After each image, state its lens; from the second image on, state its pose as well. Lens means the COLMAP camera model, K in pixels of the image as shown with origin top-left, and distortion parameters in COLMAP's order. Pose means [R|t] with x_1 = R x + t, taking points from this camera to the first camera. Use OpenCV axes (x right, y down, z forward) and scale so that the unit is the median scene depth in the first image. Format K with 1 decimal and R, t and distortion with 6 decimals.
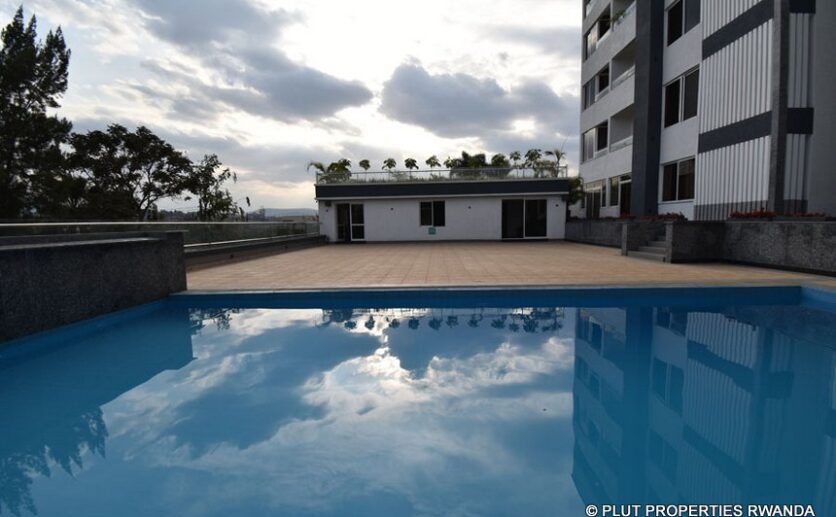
lens RADIAL K [[368.3, 0, 417.7], [0, 368.3, 260.7], [0, 0, 1]] dist [0.014360, -0.020613]
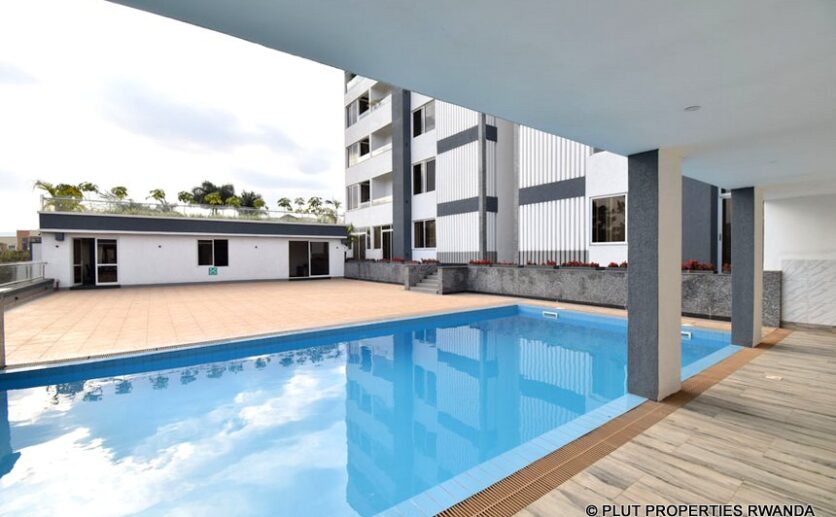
lens RADIAL K [[368.3, 0, 417.7], [0, 368.3, 260.7], [0, 0, 1]] dist [0.014360, -0.020613]
pose [[0.781759, 0.004536, 0.623564, -0.145586], [0.053490, 0.995800, -0.074304, -0.011775], [-0.621282, 0.091442, 0.778233, -0.043590]]
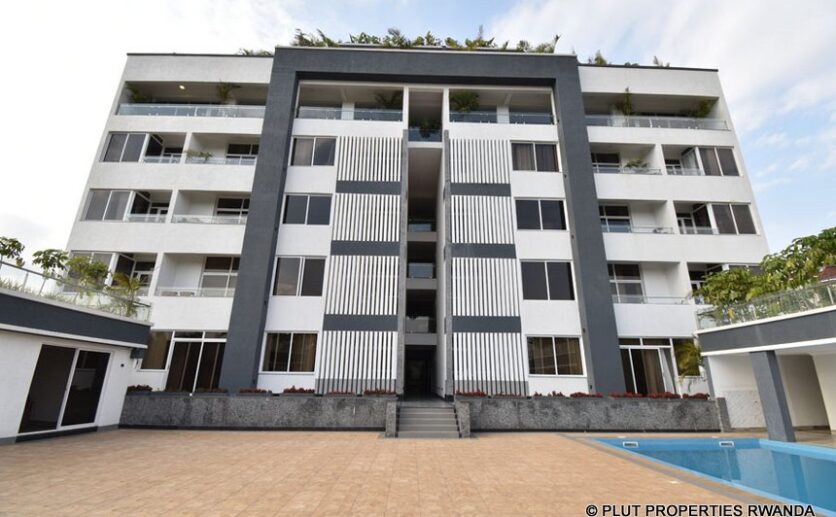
lens RADIAL K [[368.3, 0, 417.7], [0, 368.3, 260.7], [0, 0, 1]] dist [0.014360, -0.020613]
pose [[-0.068768, 0.324619, 0.943342, -0.281498], [0.091088, 0.943674, -0.318093, -0.079425], [-0.993466, 0.064053, -0.094463, 0.592010]]
